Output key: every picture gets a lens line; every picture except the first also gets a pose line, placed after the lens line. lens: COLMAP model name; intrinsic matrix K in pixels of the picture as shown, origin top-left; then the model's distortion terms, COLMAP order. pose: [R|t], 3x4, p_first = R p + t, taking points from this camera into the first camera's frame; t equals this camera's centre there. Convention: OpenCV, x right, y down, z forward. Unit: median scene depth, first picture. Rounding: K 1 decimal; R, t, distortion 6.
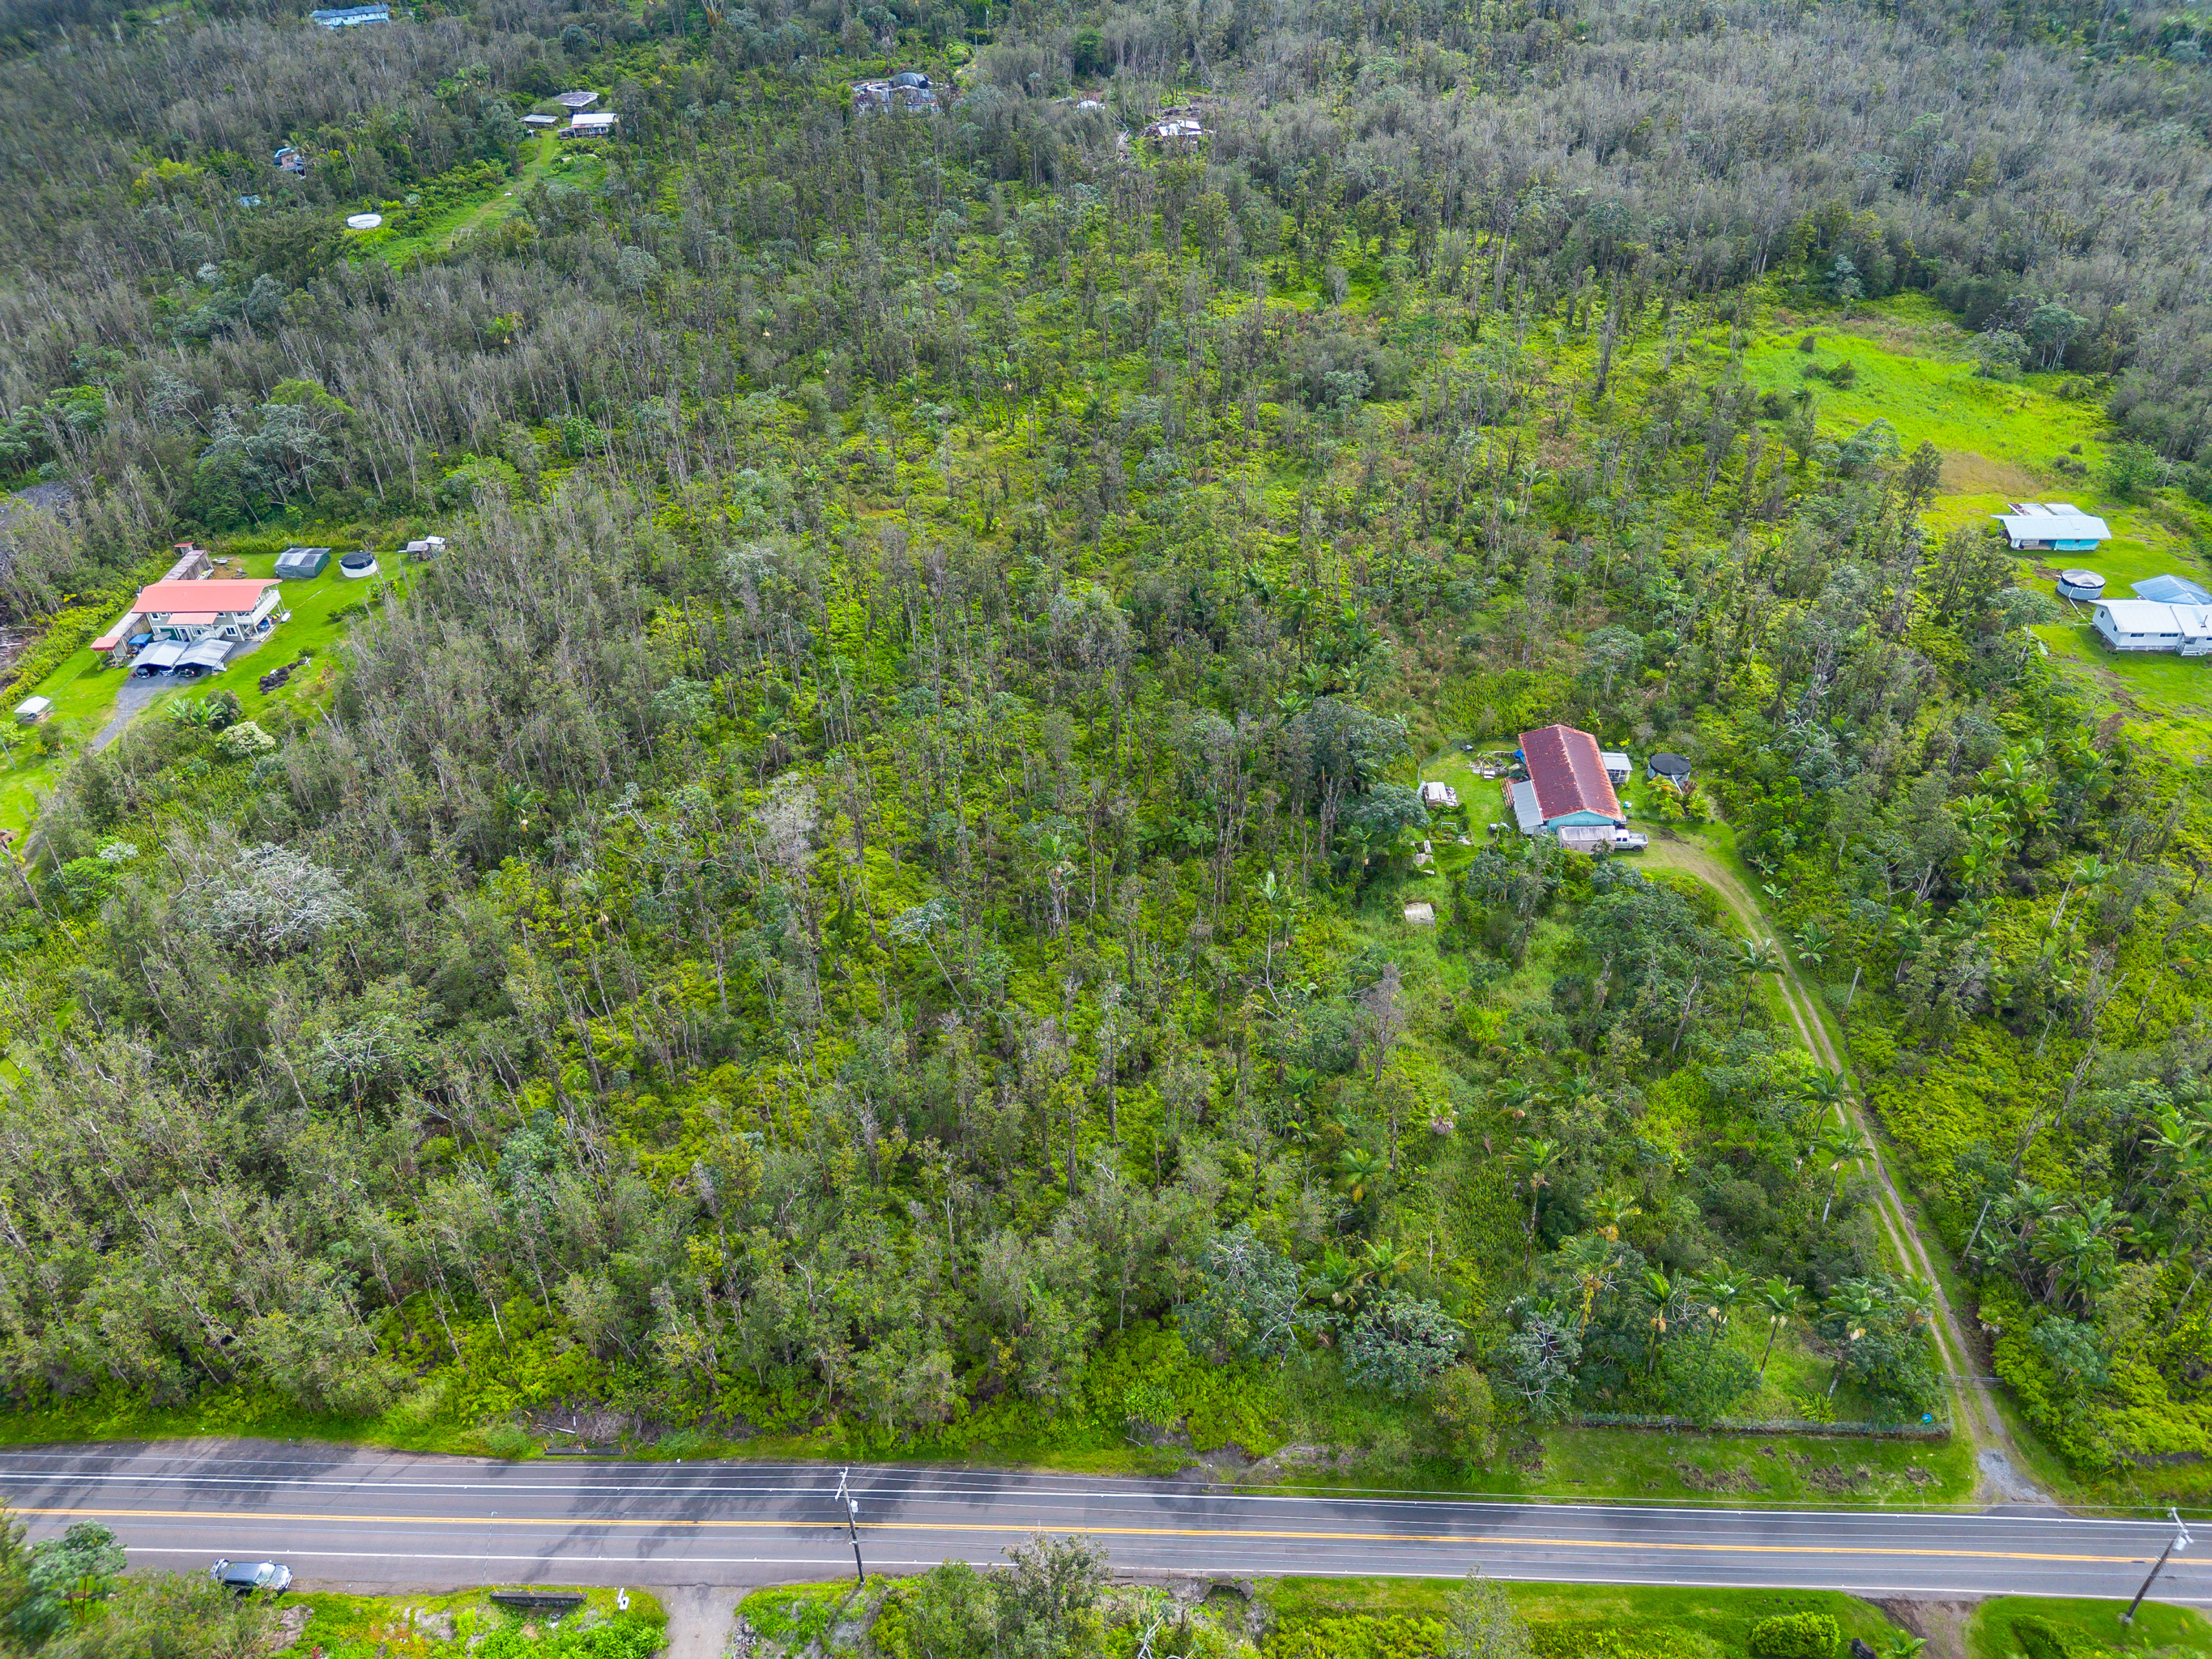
lens RADIAL K [[1544.3, 0, 1106.0], [0, 1544.3, 829.5], [0, 0, 1]] dist [0.070478, -0.068903]
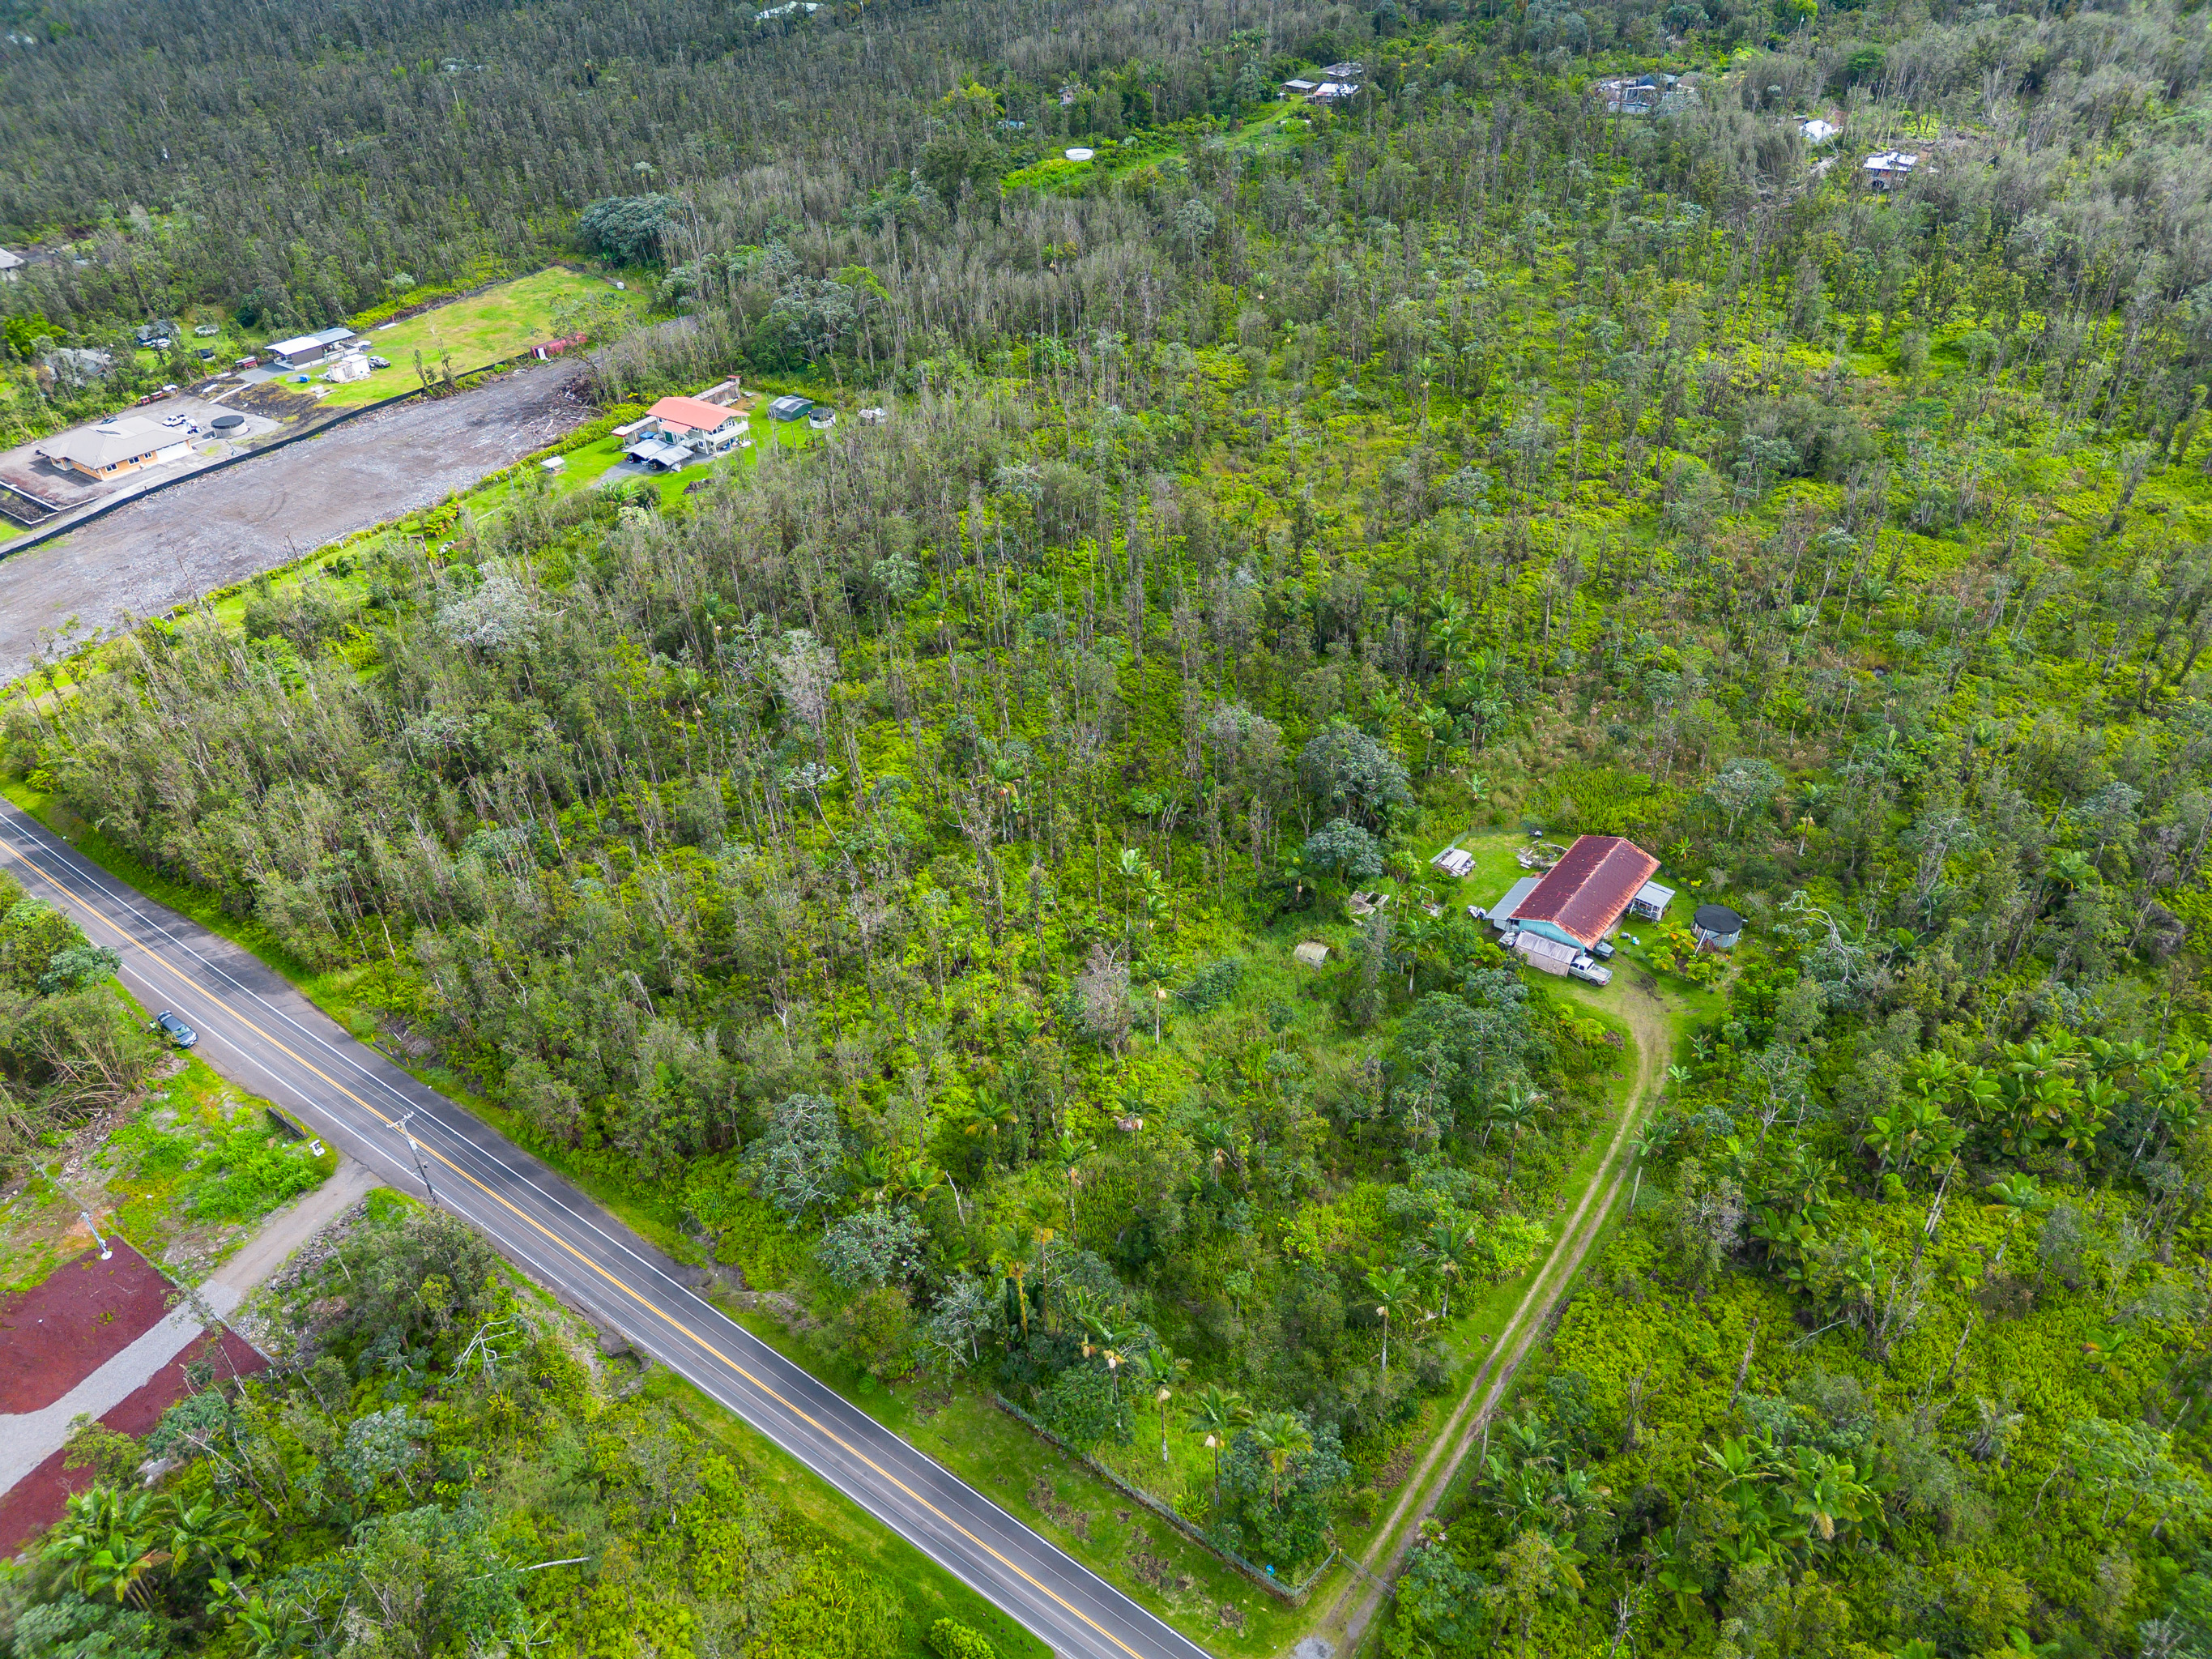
lens RADIAL K [[1544.3, 0, 1106.0], [0, 1544.3, 829.5], [0, 0, 1]] dist [0.070478, -0.068903]
pose [[0.830018, 0.323547, -0.454300, 0.452686], [-0.319909, 0.943408, 0.087401, -0.055345], [0.456868, 0.072790, 0.886551, 0.065066]]
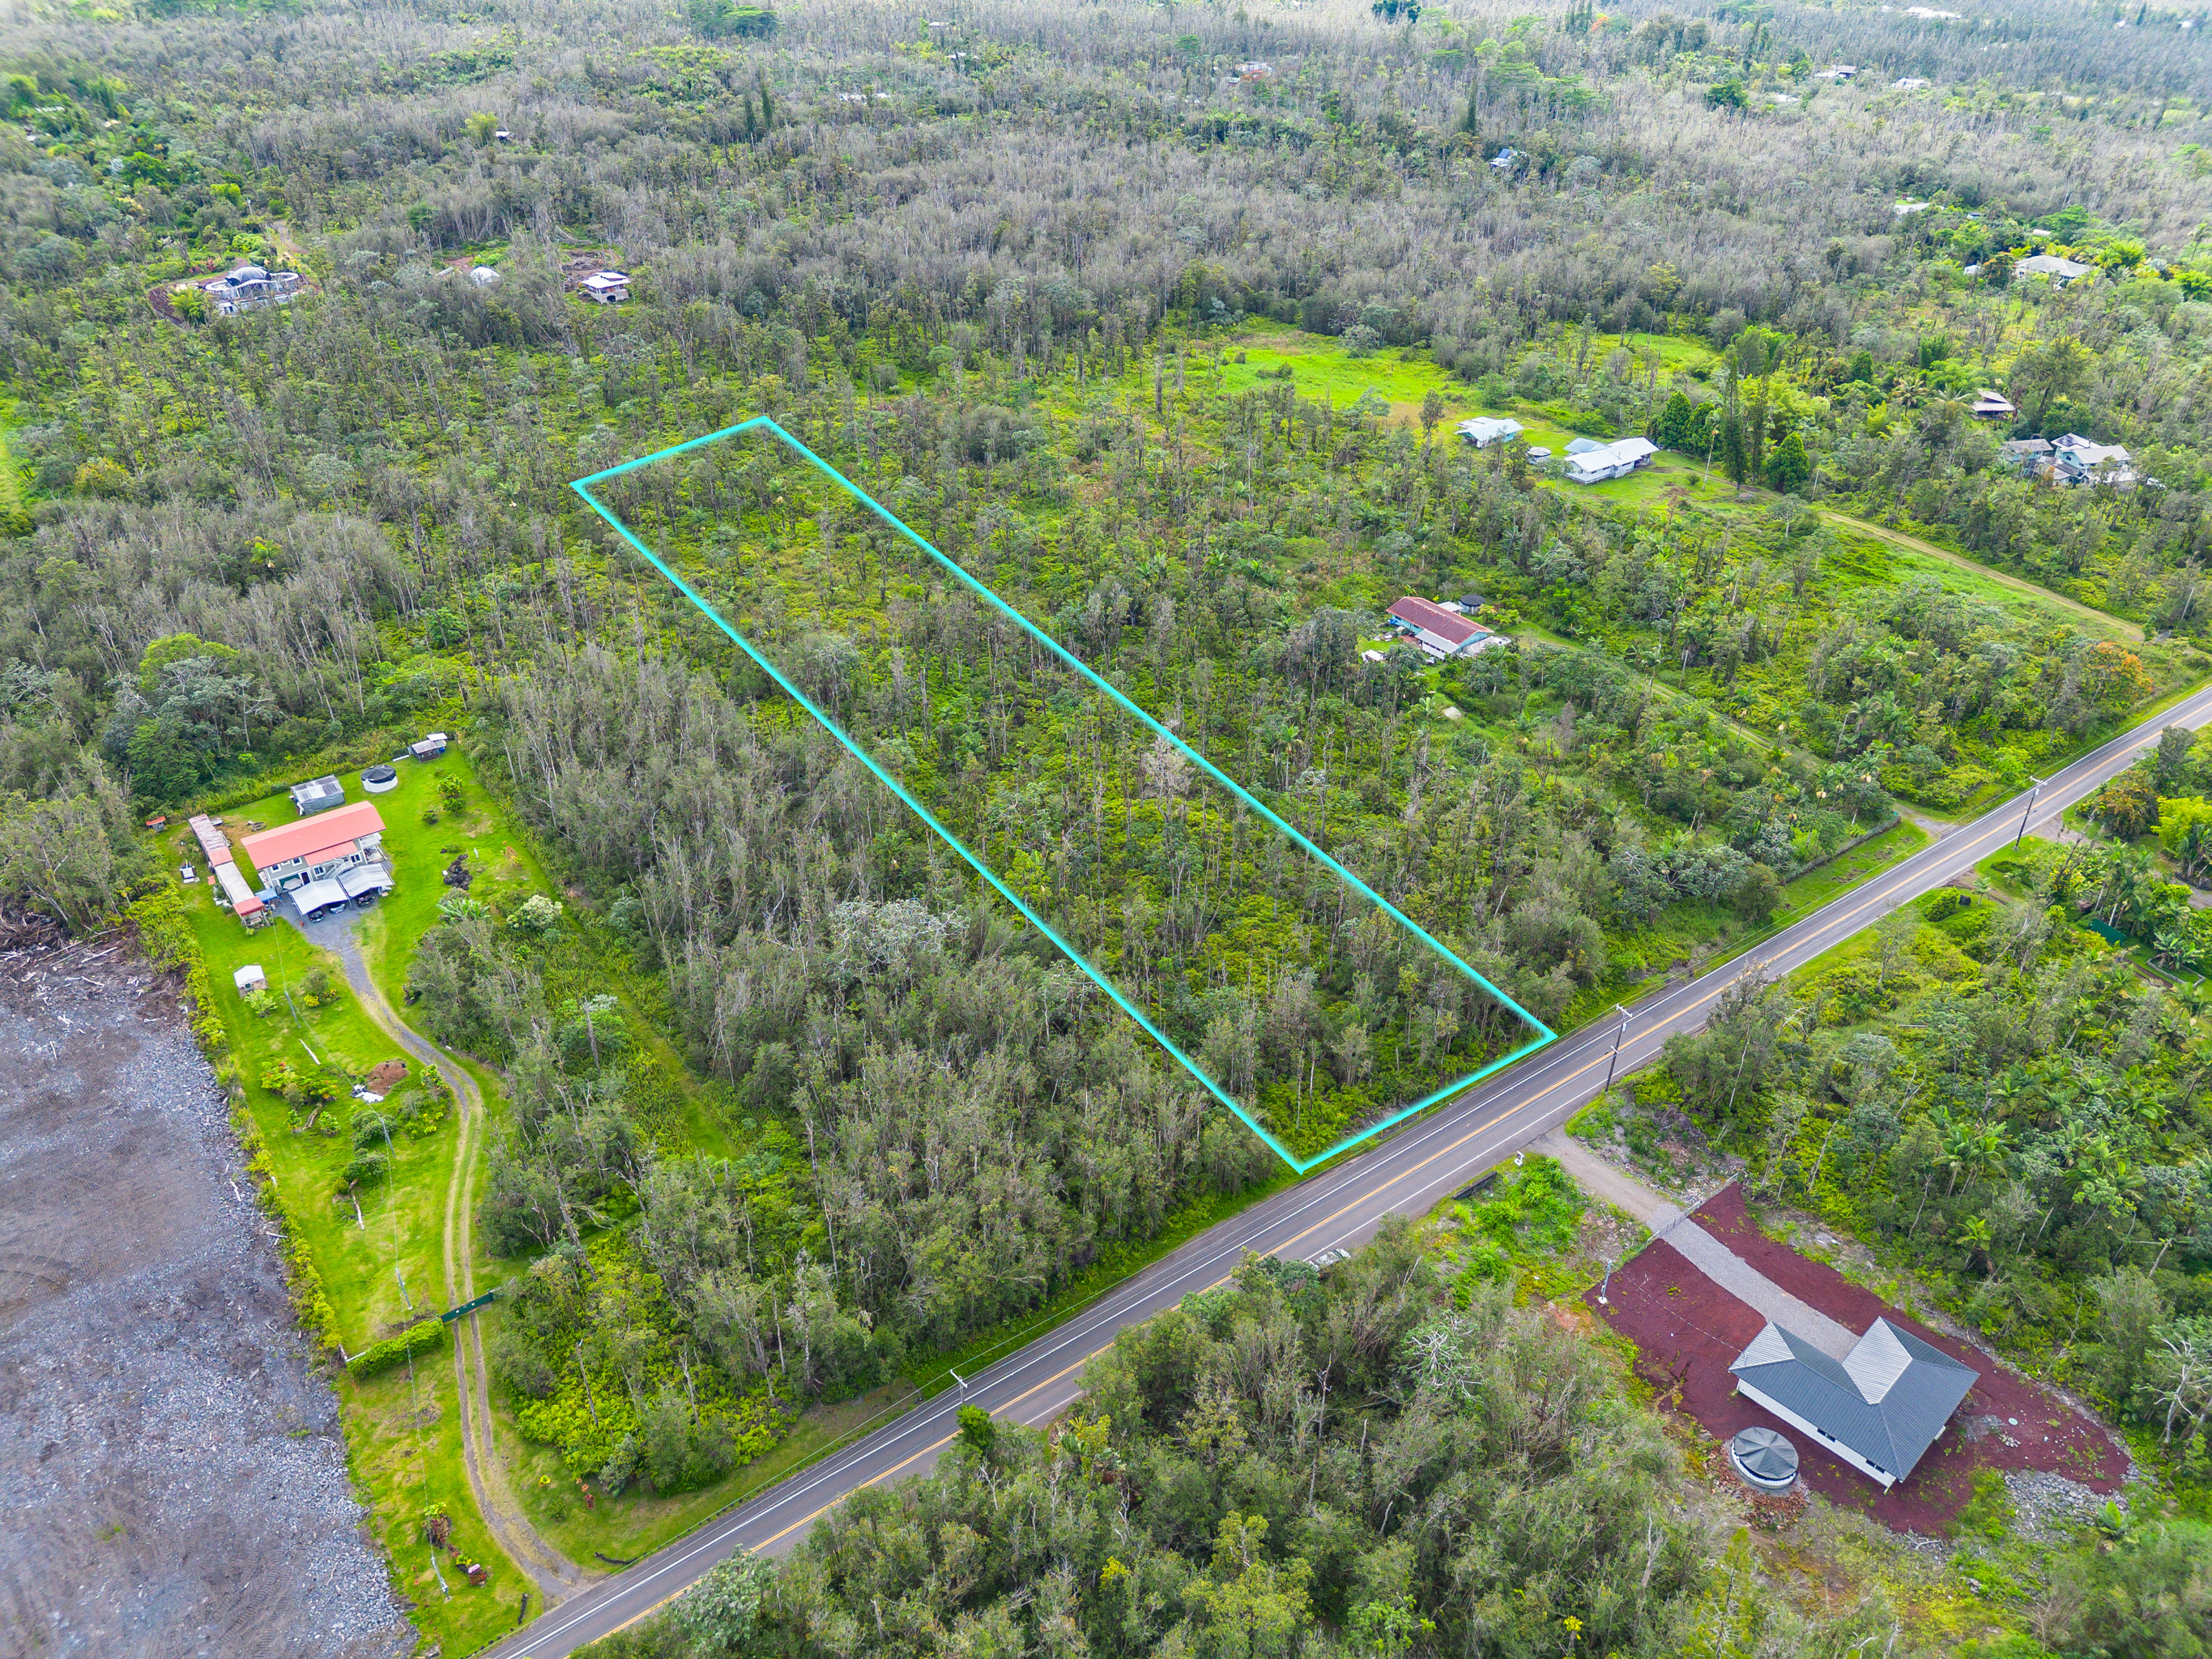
lens RADIAL K [[1544.3, 0, 1106.0], [0, 1544.3, 829.5], [0, 0, 1]] dist [0.070478, -0.068903]
pose [[0.799913, -0.320445, 0.507399, -0.788818], [0.353271, 0.934921, 0.033514, -0.008935], [-0.485118, 0.152441, 0.861059, -0.113726]]
